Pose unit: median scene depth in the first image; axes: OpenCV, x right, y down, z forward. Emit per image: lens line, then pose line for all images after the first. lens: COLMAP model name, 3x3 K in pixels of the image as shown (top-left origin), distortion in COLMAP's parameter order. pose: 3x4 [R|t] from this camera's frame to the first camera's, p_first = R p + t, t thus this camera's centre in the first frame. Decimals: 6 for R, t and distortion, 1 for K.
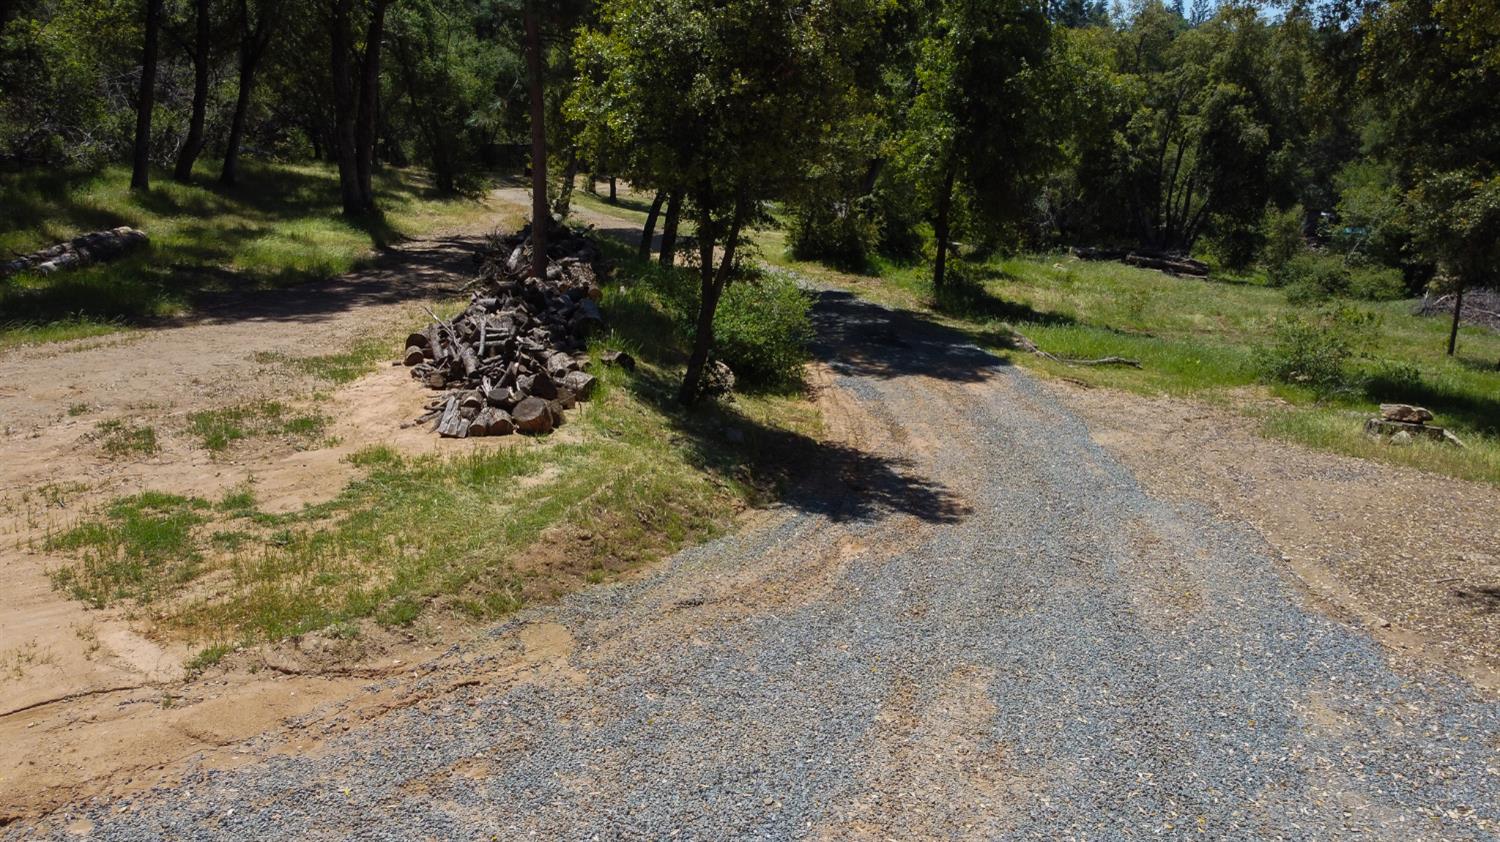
lens RADIAL K [[1151.4, 0, 750.7], [0, 1151.4, 412.1], [0, 0, 1]] dist [-0.004053, -0.009173]
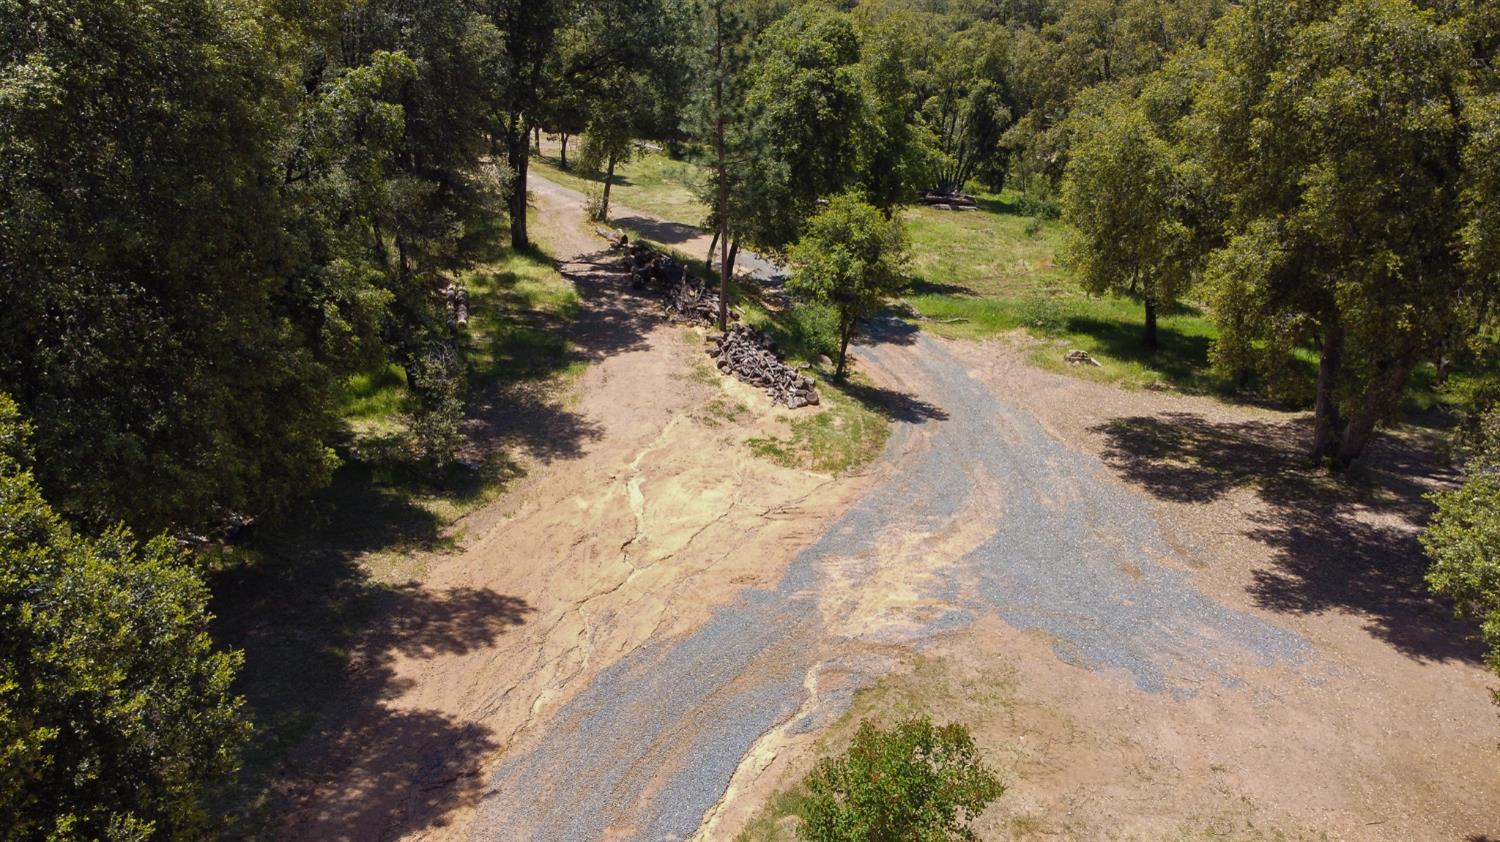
lens RADIAL K [[1151.4, 0, 742.5], [0, 1151.4, 425.2], [0, 0, 1]] dist [-0.004053, -0.009173]
pose [[0.976113, -0.100477, 0.192636, -0.433137], [0.067805, 0.983235, 0.169267, -0.205053], [-0.206414, -0.152162, 0.966561, -0.869415]]
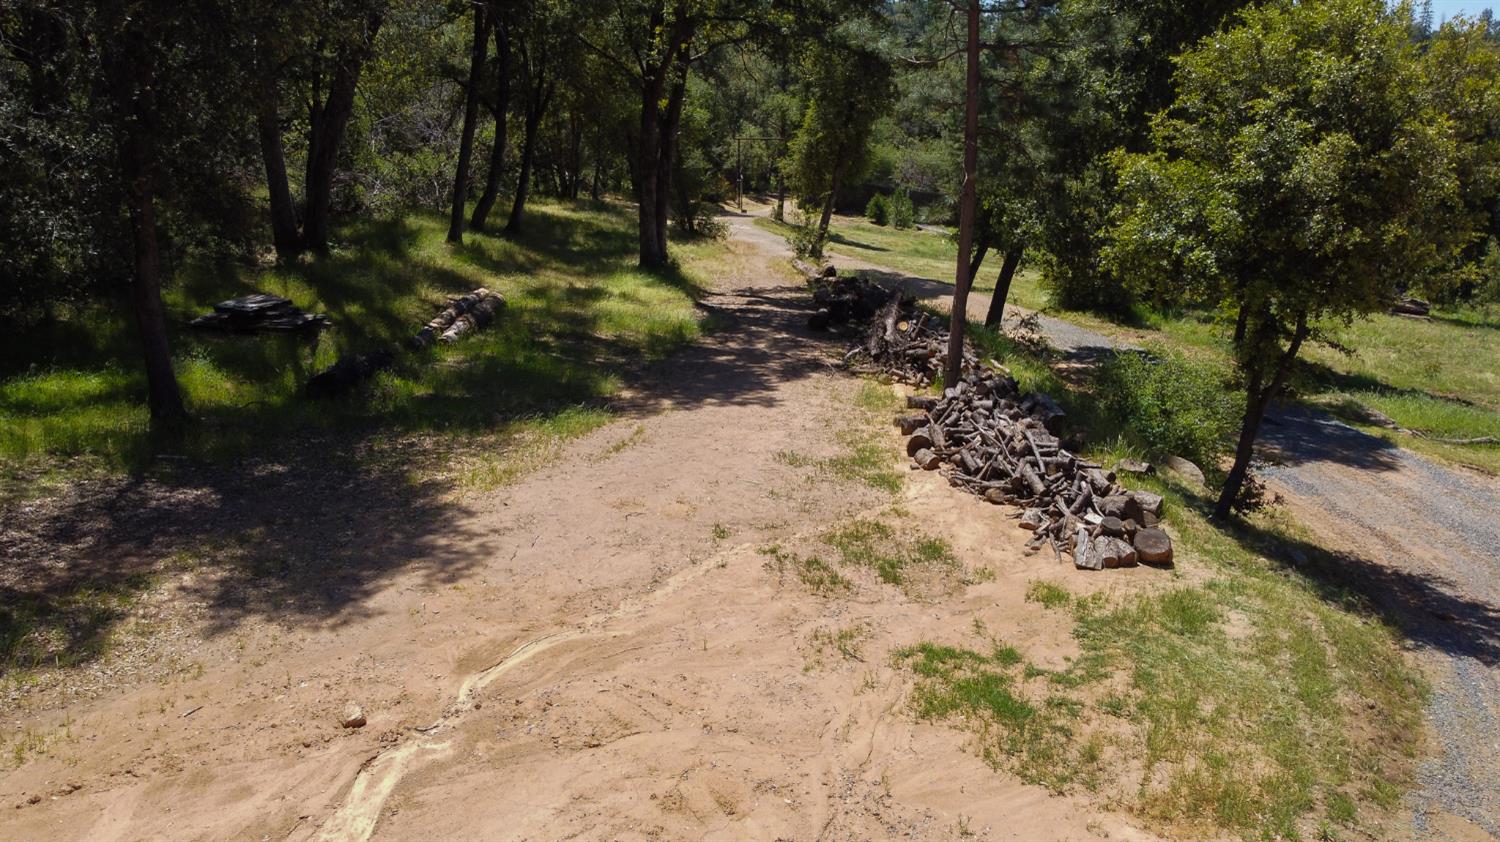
lens RADIAL K [[1151.4, 0, 746.3], [0, 1151.4, 399.6], [0, 0, 1]] dist [-0.004053, -0.009173]
pose [[0.997804, 0.015579, -0.064372, -0.217993], [-0.016229, 0.999822, -0.009587, -0.050474], [0.064211, 0.010610, 0.997880, -0.027112]]
